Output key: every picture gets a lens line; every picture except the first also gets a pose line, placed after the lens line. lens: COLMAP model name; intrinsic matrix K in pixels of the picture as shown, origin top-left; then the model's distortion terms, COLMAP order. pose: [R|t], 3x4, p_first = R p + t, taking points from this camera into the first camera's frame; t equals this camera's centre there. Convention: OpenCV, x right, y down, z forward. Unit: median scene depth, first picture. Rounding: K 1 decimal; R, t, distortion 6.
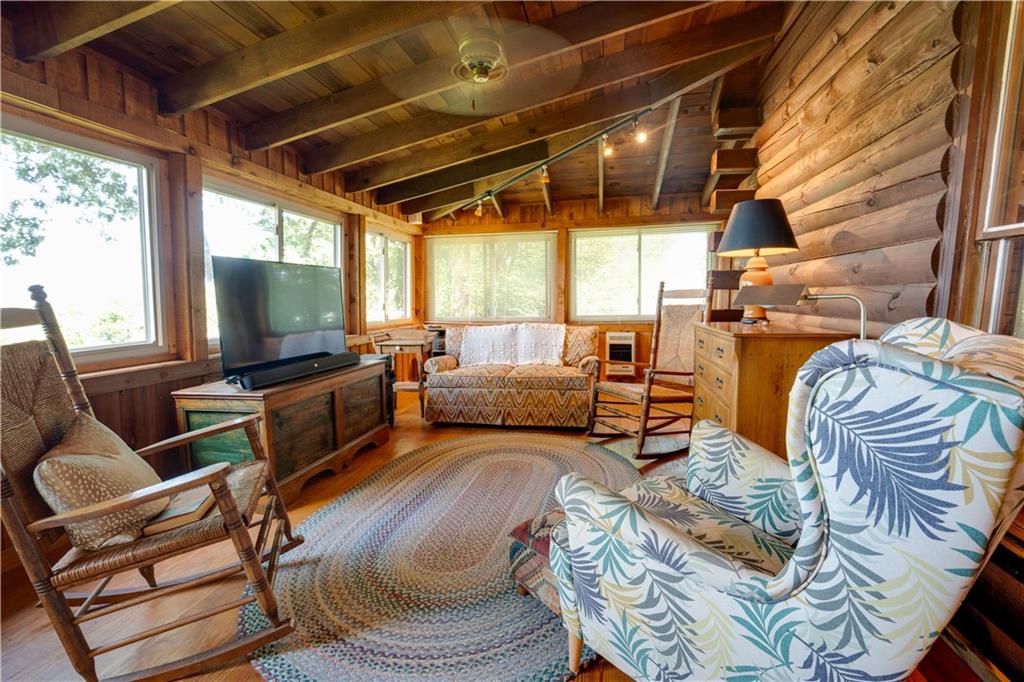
lens RADIAL K [[513.7, 0, 476.2], [0, 513.7, 349.6], [0, 0, 1]] dist [-0.003109, -0.000793]
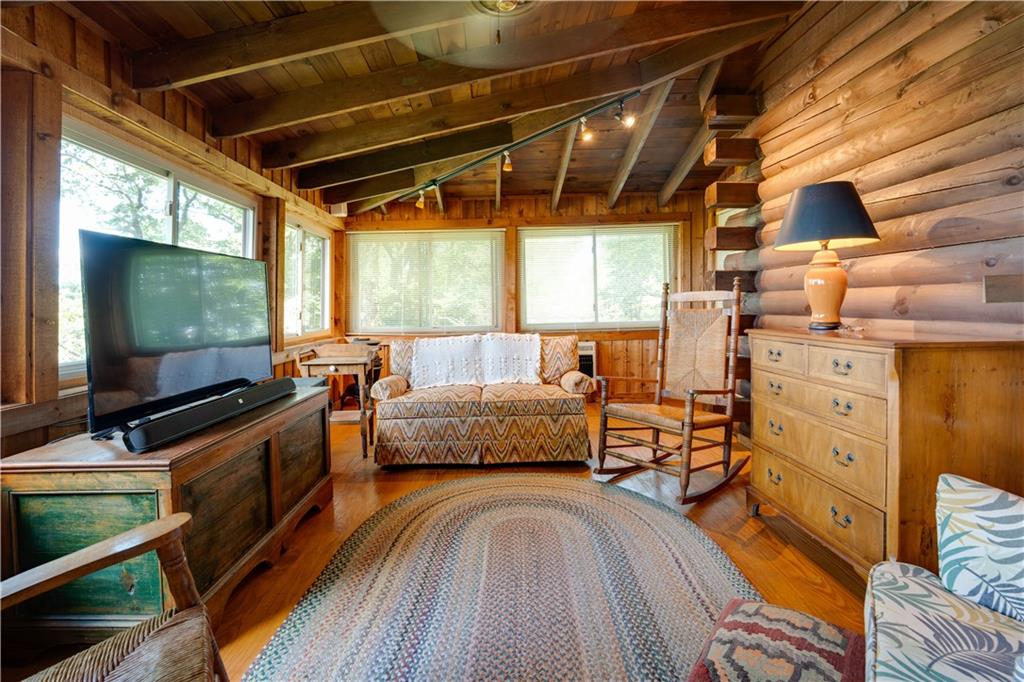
lens RADIAL K [[525.8, 0, 482.2], [0, 525.8, 311.2], [0, 0, 1]] dist [-0.012034, -0.000382]
pose [[0.974043, -0.006064, 0.226283, -0.125278], [0.027020, 0.995609, -0.089630, -0.013028], [-0.224746, 0.093417, 0.969929, 0.200663]]
